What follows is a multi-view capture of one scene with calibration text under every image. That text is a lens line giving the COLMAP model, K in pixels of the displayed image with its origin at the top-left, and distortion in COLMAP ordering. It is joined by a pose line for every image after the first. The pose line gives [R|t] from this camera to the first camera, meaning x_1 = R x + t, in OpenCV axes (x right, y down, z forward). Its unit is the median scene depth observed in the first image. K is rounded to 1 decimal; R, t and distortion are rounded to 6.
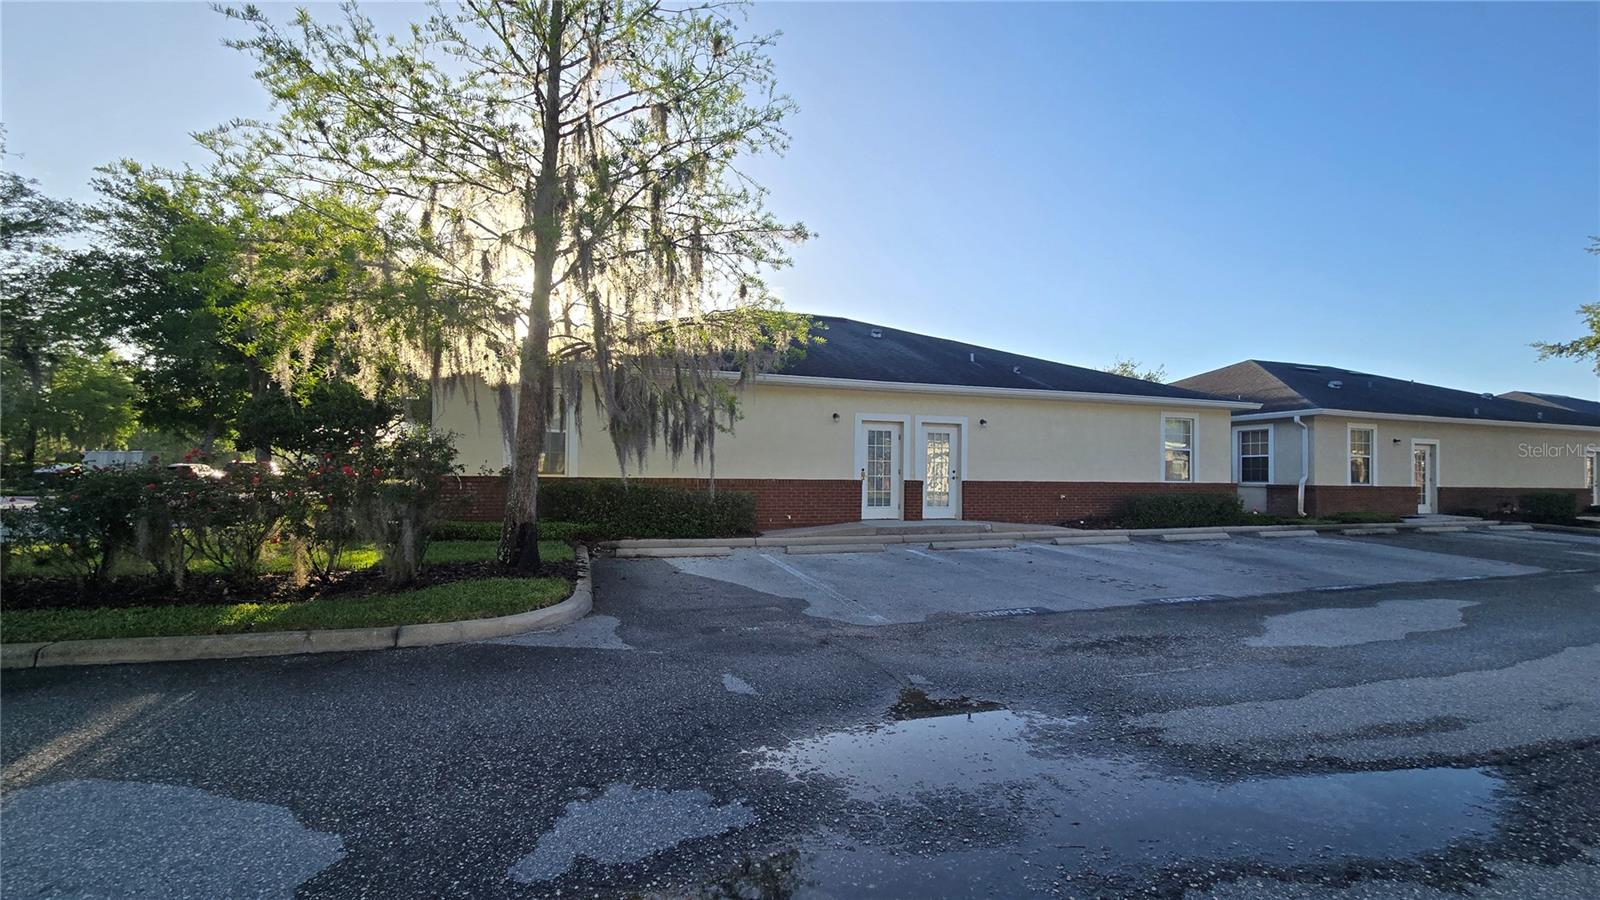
lens RADIAL K [[654.3, 0, 787.7], [0, 654.3, 461.3], [0, 0, 1]] dist [-0.009088, 0.005928]
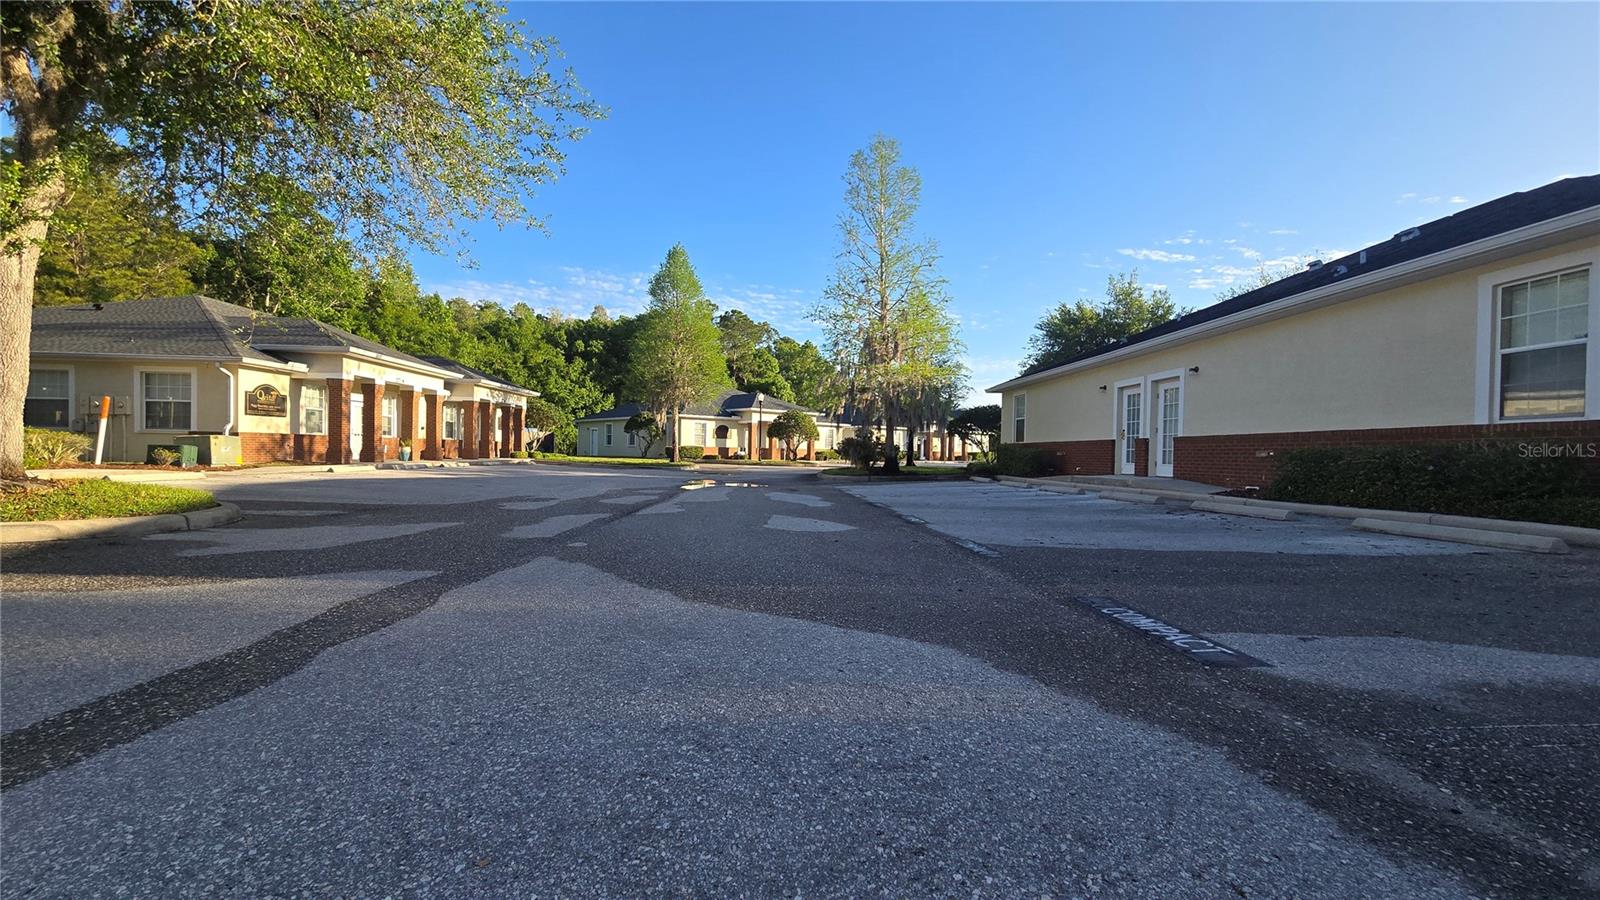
lens RADIAL K [[654.3, 0, 787.7], [0, 654.3, 461.3], [0, 0, 1]] dist [-0.009088, 0.005928]
pose [[-0.354339, 0.009973, -0.935064, 1.363657], [-0.009141, 0.999858, 0.014128, 0.056013], [0.935072, 0.013554, -0.354198, 0.839671]]
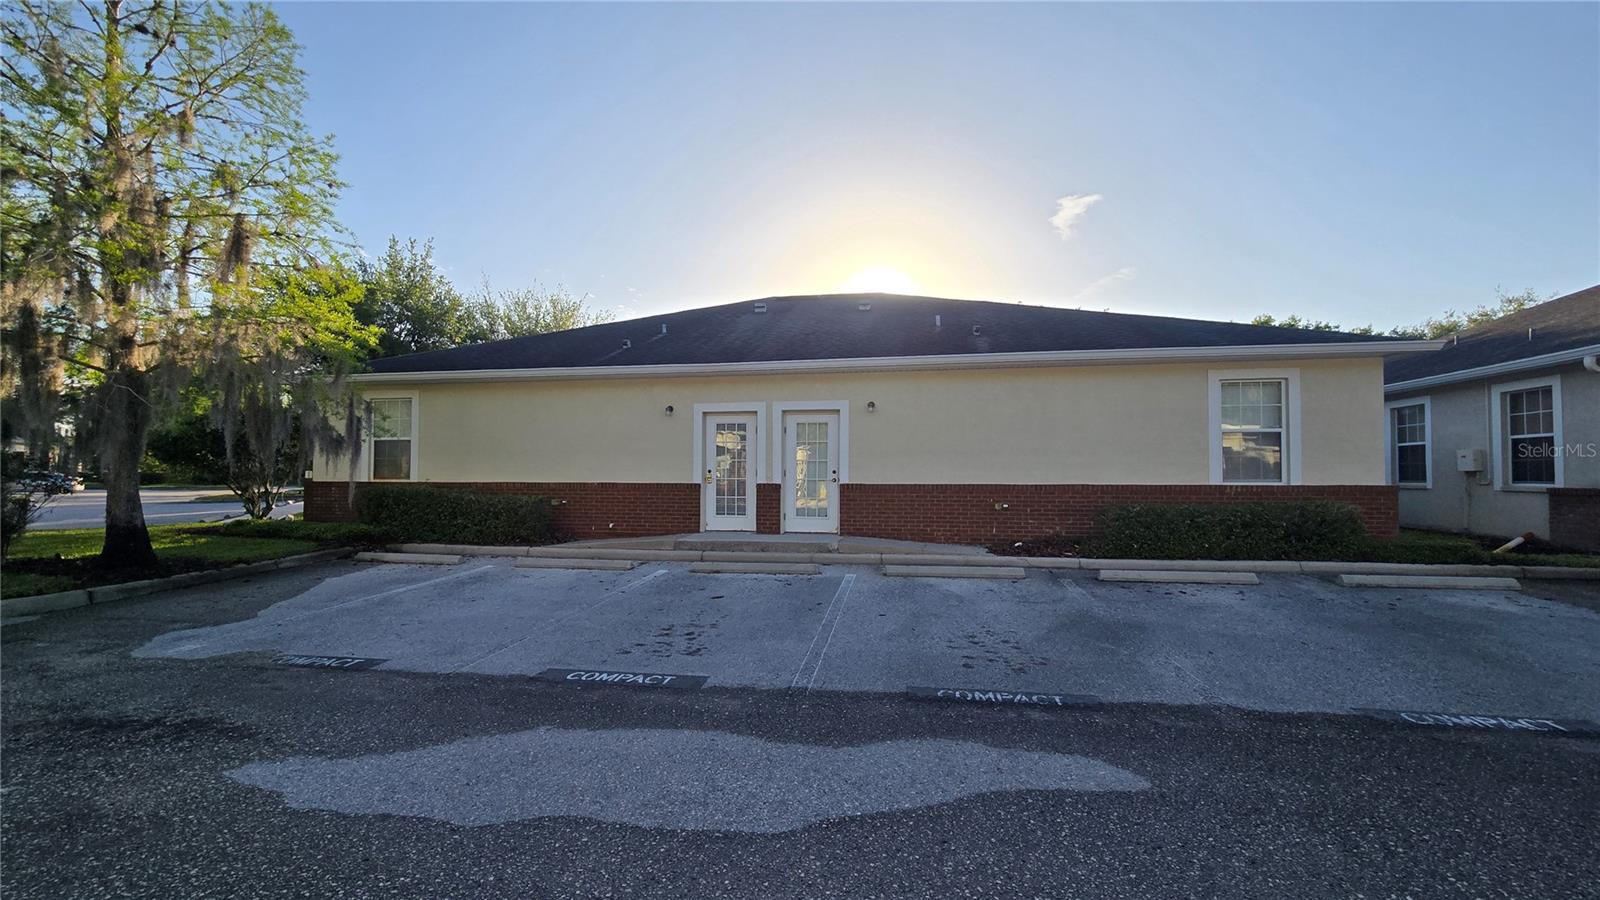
lens RADIAL K [[654.3, 0, 787.7], [0, 654.3, 461.3], [0, 0, 1]] dist [-0.009088, 0.005928]
pose [[0.882211, -0.021005, -0.470386, 0.589401], [0.018100, 0.999779, -0.010698, 0.010816], [0.470506, 0.000924, 0.882396, 0.302993]]
